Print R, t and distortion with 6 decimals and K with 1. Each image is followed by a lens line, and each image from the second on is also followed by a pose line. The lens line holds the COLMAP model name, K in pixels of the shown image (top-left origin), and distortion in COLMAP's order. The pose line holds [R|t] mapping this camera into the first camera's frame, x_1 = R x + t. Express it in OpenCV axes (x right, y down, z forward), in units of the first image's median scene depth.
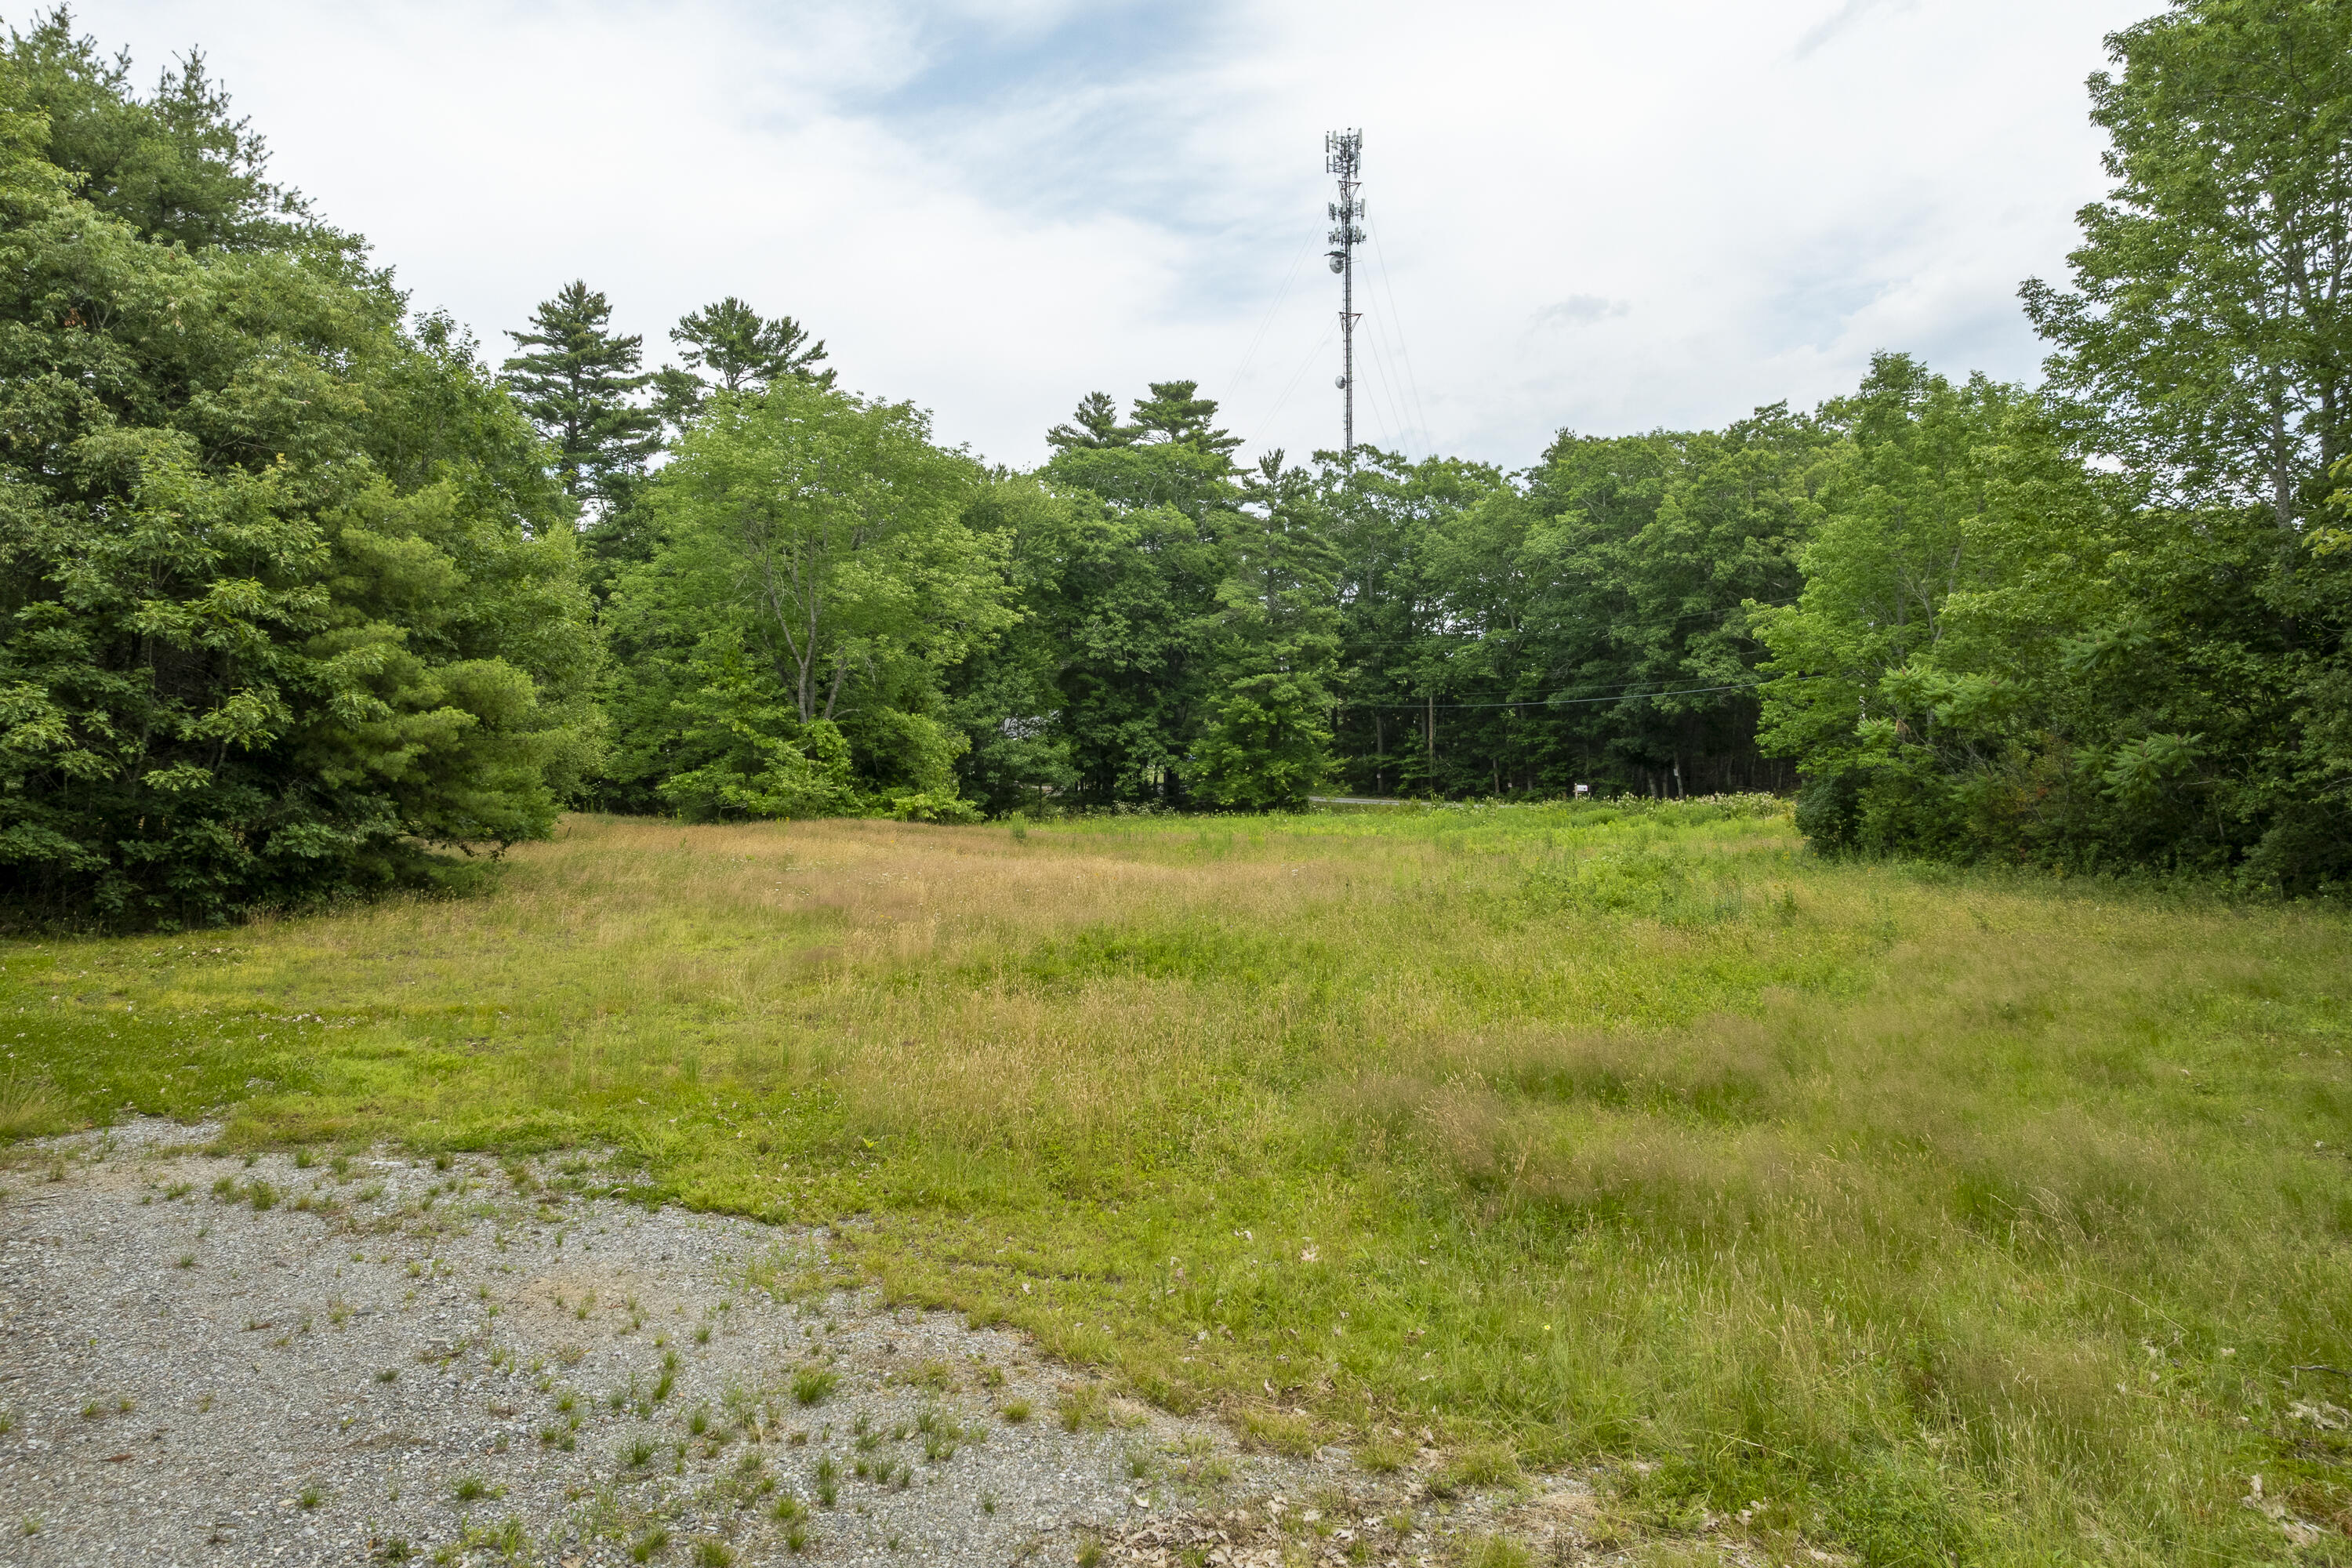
lens RADIAL K [[1645.2, 0, 1175.4], [0, 1645.2, 741.1], [0, 0, 1]] dist [-0.012145, 0.011231]
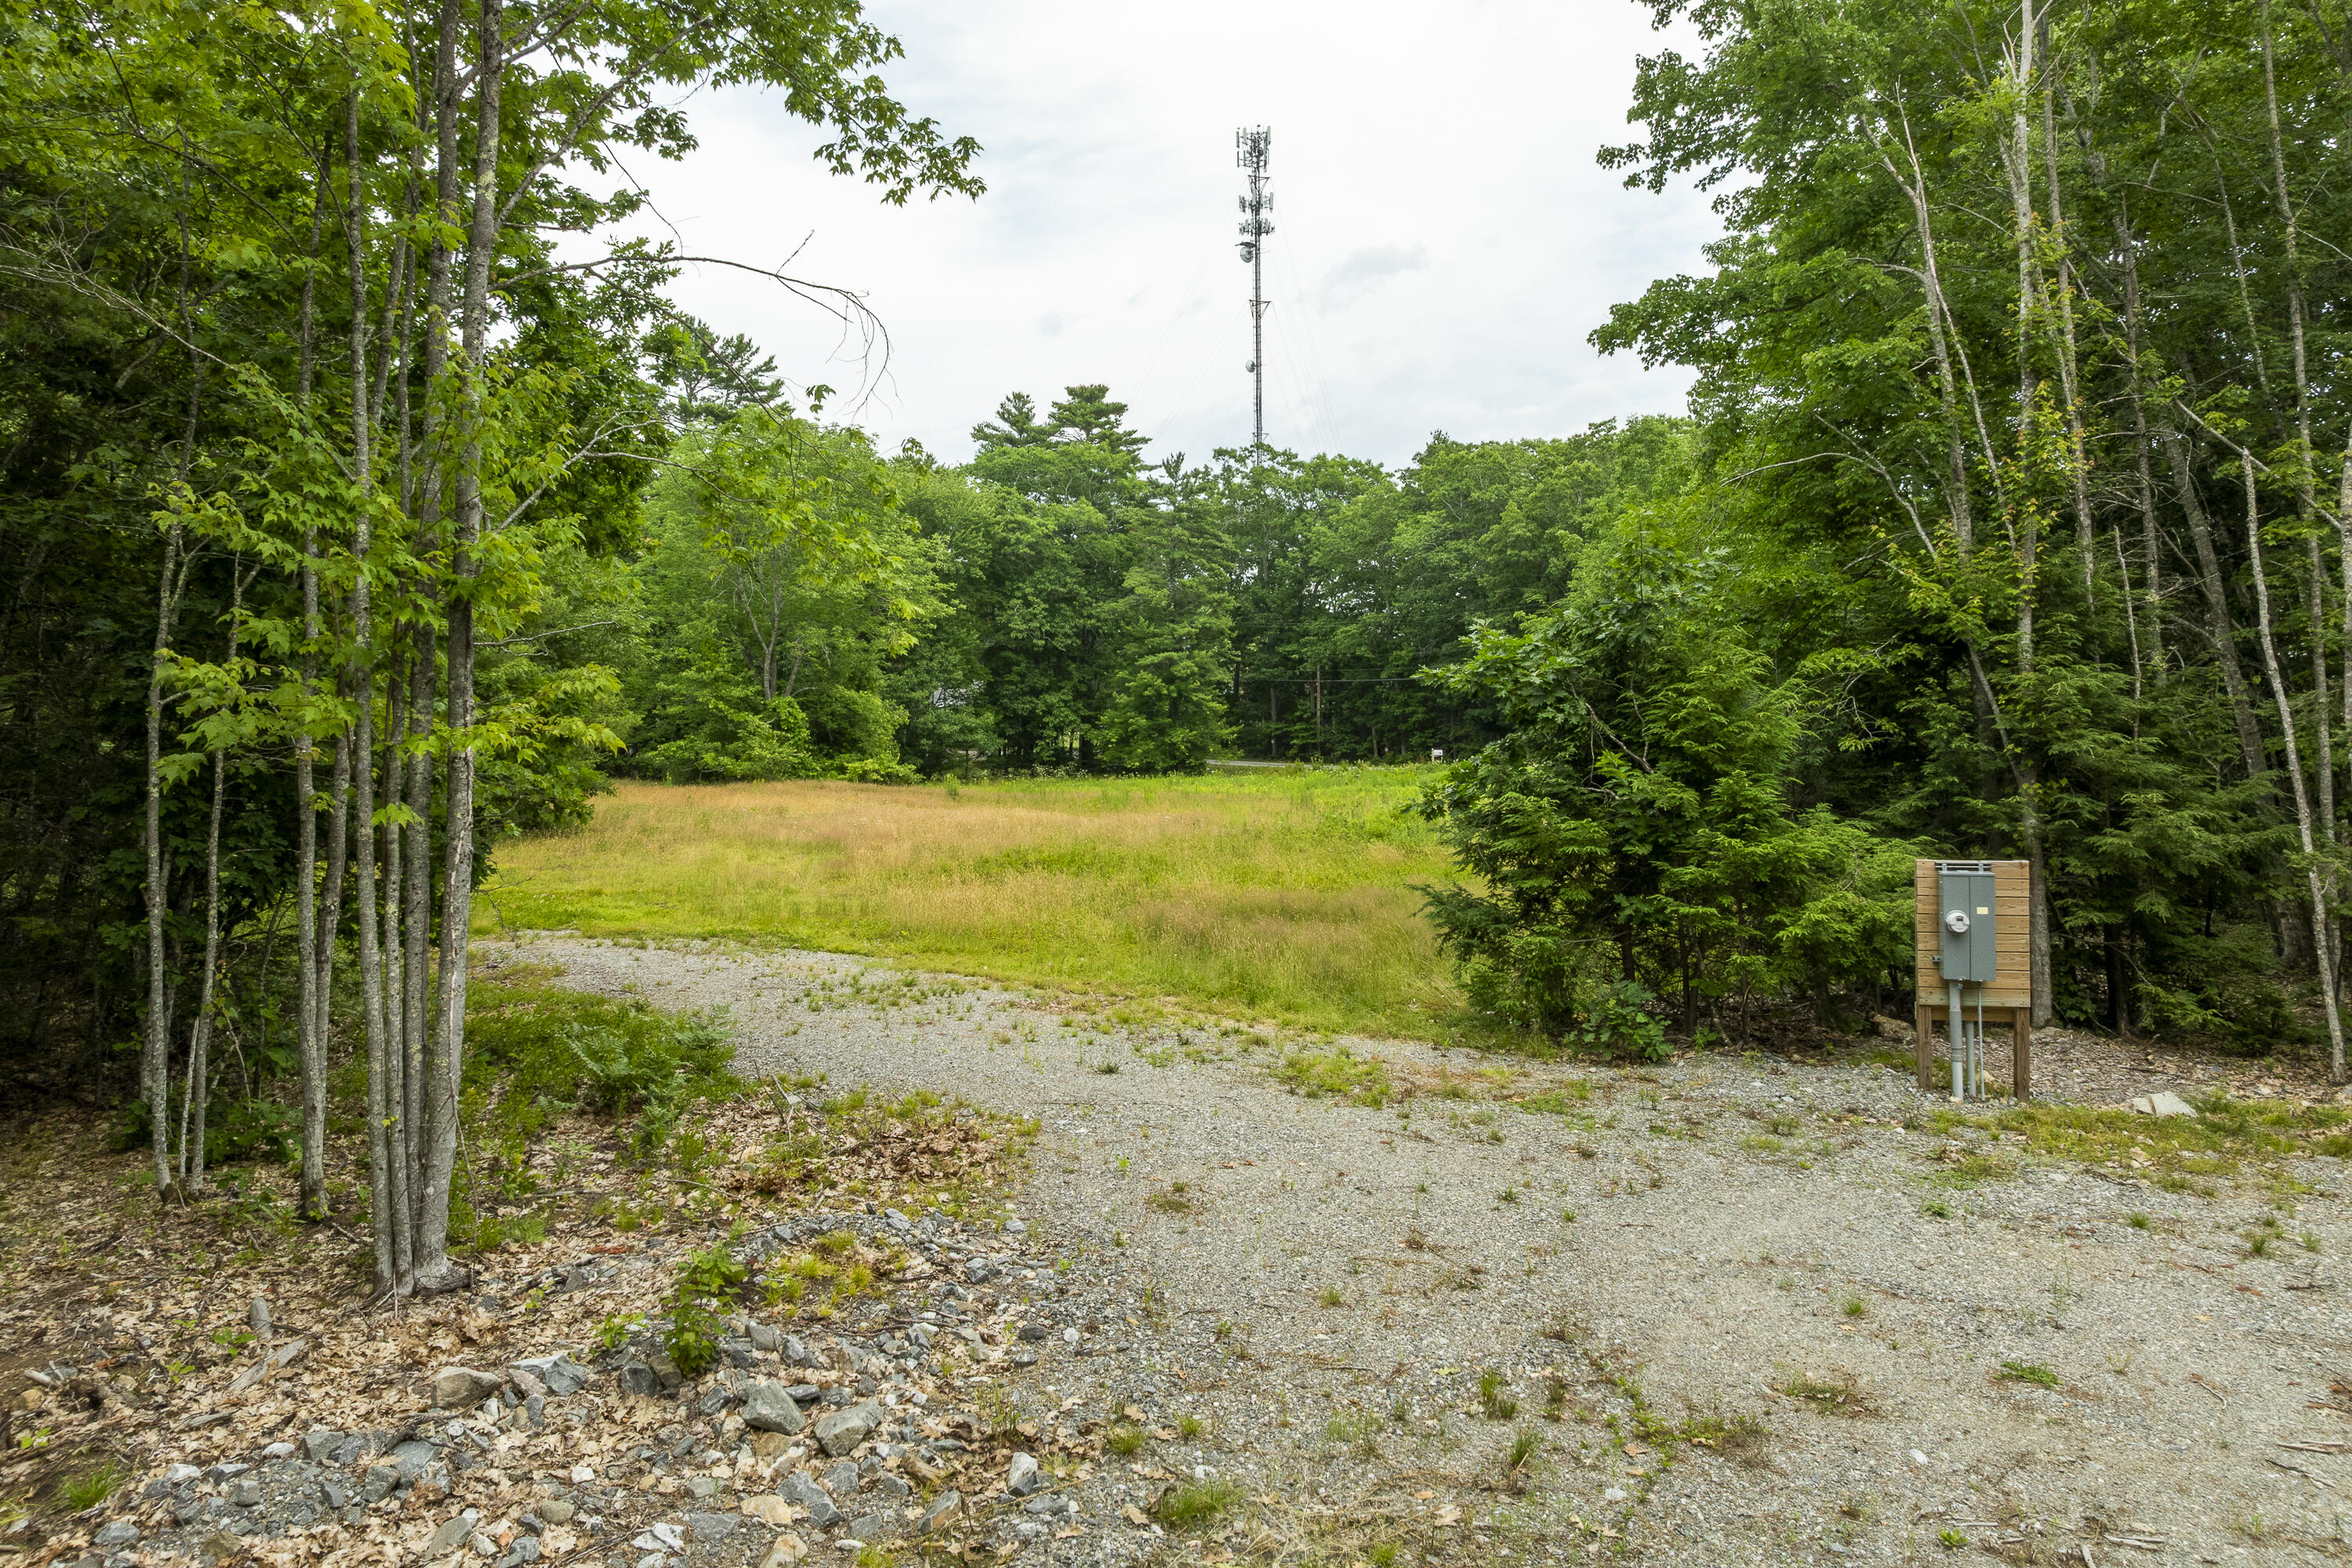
lens RADIAL K [[1718.2, 0, 1187.3], [0, 1718.2, 706.6], [0, 0, 1]] dist [-0.006160, -0.000028]
pose [[0.998762, -0.000324, 0.049748, 0.010004], [0.000163, 0.999995, 0.003236, -0.007457], [-0.049749, -0.003224, 0.998757, -0.187788]]
